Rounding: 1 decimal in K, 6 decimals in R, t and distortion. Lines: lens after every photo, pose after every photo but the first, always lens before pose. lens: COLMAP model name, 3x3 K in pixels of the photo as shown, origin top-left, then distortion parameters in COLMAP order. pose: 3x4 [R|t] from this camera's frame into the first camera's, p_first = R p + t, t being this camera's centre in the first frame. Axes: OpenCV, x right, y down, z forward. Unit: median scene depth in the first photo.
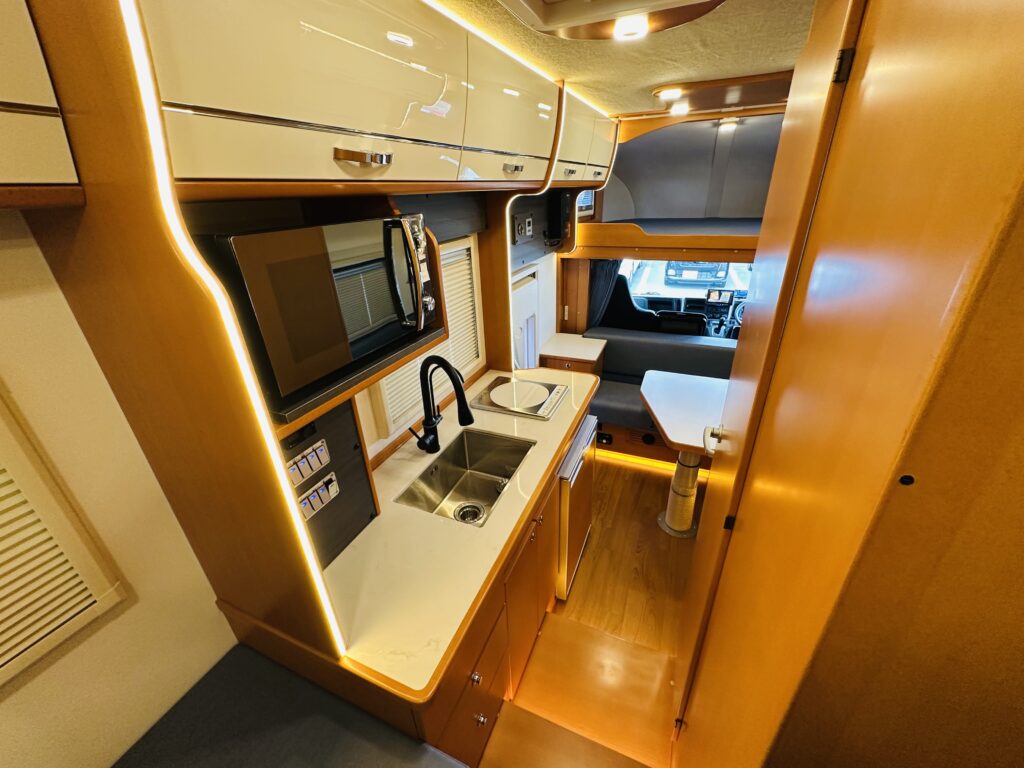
lens RADIAL K [[405.5, 0, 512.0], [0, 405.5, 384.0], [0, 0, 1]] dist [-0.026903, 0.000117]
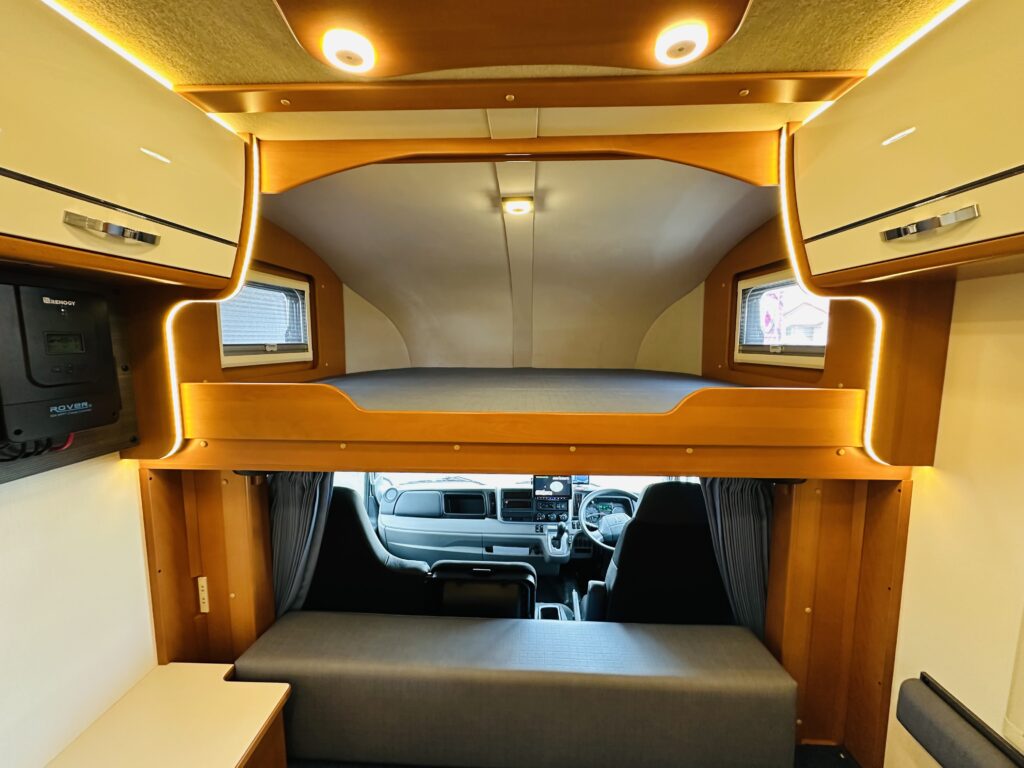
lens RADIAL K [[405.5, 0, 512.0], [0, 405.5, 384.0], [0, 0, 1]] dist [-0.026903, 0.000117]
pose [[0.931129, -0.000450, 0.364690, 0.268526], [0.120676, 0.944045, -0.306947, -0.211321], [-0.344146, 0.329816, 0.879082, 0.487869]]
